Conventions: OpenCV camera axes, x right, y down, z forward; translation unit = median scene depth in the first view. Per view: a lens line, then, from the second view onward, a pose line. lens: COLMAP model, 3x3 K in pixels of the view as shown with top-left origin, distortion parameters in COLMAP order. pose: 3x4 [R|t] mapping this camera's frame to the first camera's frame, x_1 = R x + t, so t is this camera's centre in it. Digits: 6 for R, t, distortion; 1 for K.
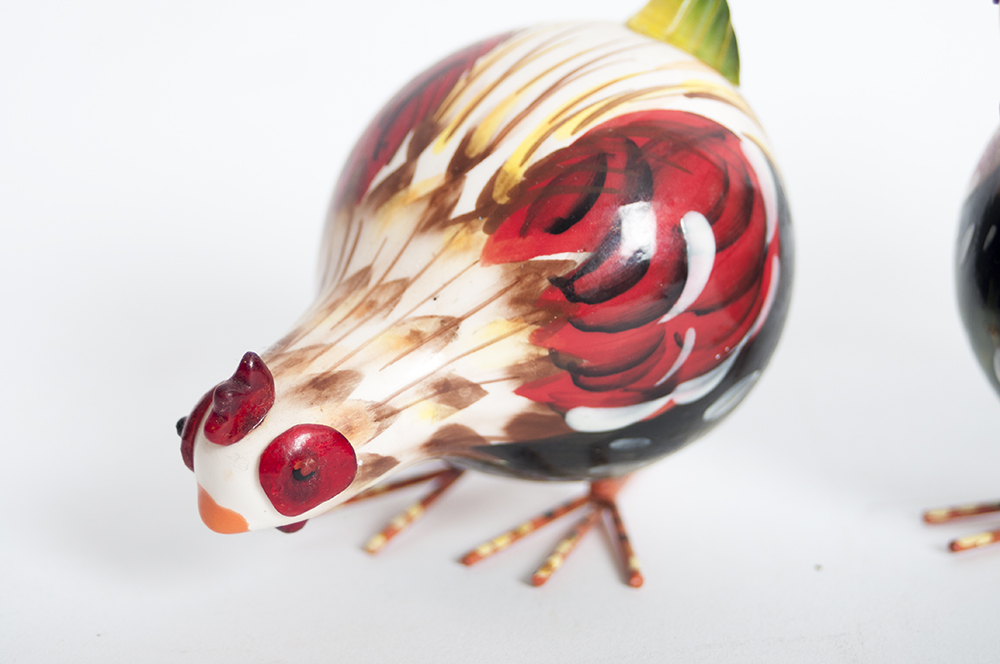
lens RADIAL K [[2648.2, 0, 500.0], [0, 2648.2, 332.0], [0, 0, 1]] dist [-0.003594, 0.163345]
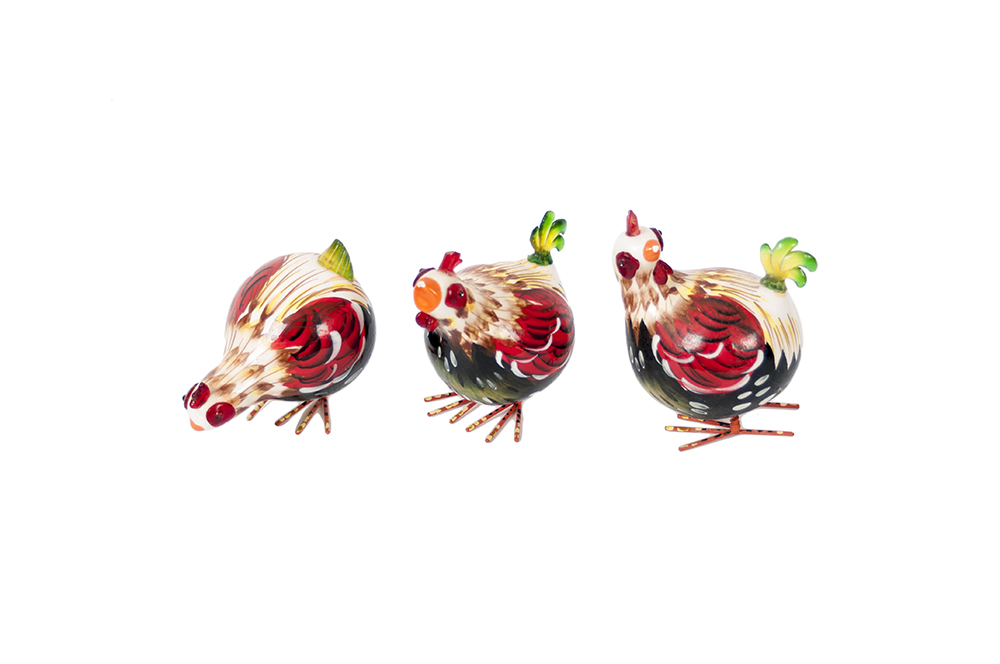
lens RADIAL K [[1983.3, 0, 500.0], [0, 1983.3, 332.0], [0, 0, 1]] dist [-0.141439, -0.043089]
pose [[0.999861, -0.016540, 0.001970, 0.275257], [0.015470, 0.965934, 0.258326, -0.681097], [-0.006175, -0.258260, 0.966056, -1.390871]]
